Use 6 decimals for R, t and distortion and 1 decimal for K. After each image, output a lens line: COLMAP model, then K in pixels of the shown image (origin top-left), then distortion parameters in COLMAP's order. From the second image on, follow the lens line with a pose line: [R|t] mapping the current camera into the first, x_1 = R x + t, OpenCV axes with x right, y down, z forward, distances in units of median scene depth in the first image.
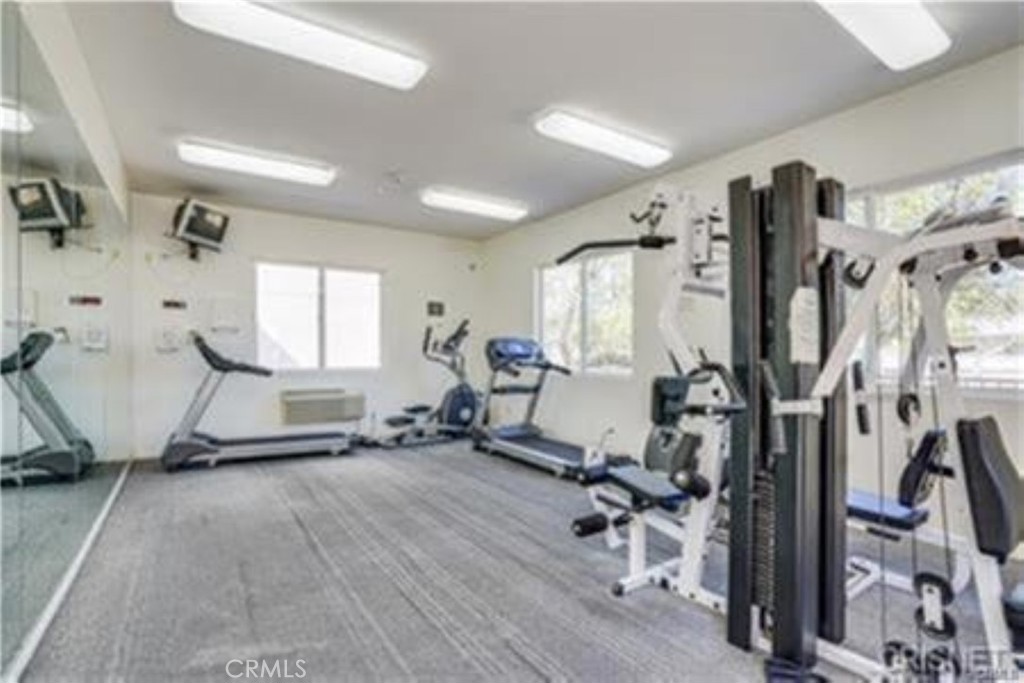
lens RADIAL K [[466.5, 0, 512.0], [0, 466.5, 347.2], [0, 0, 1]] dist [-0.002054, 0.000371]
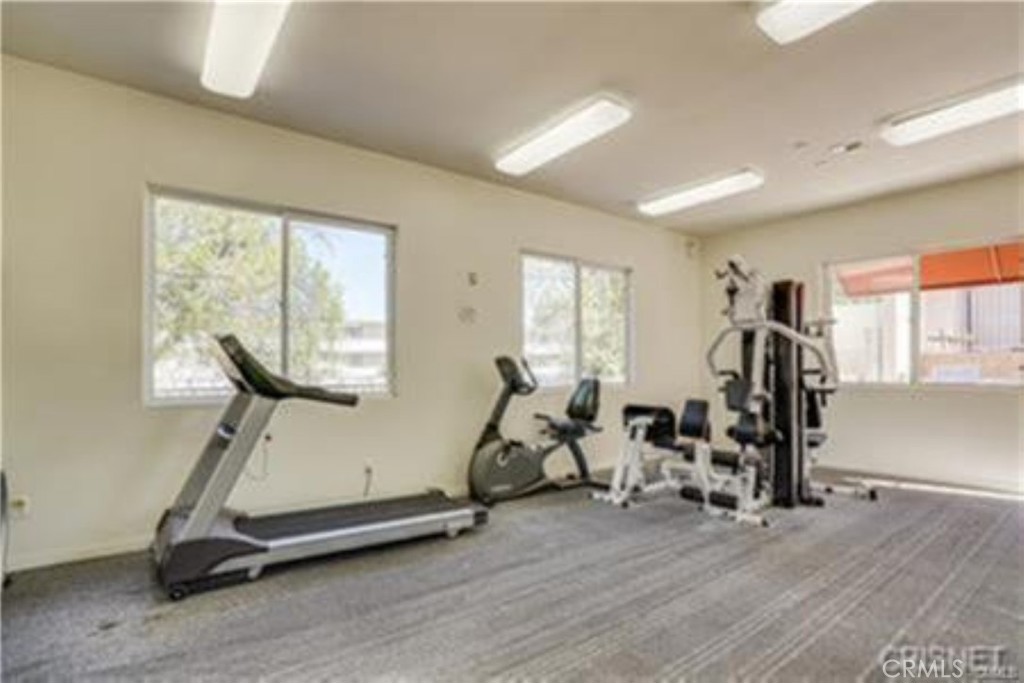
lens RADIAL K [[495.4, 0, 522.0], [0, 495.4, 368.9], [0, 0, 1]] dist [-0.002025, 0.000748]
pose [[-0.057564, 0.005663, 0.998326, -0.957722], [-0.006291, 0.999962, -0.006035, 0.036484], [-0.998322, -0.006627, -0.057526, 1.377318]]
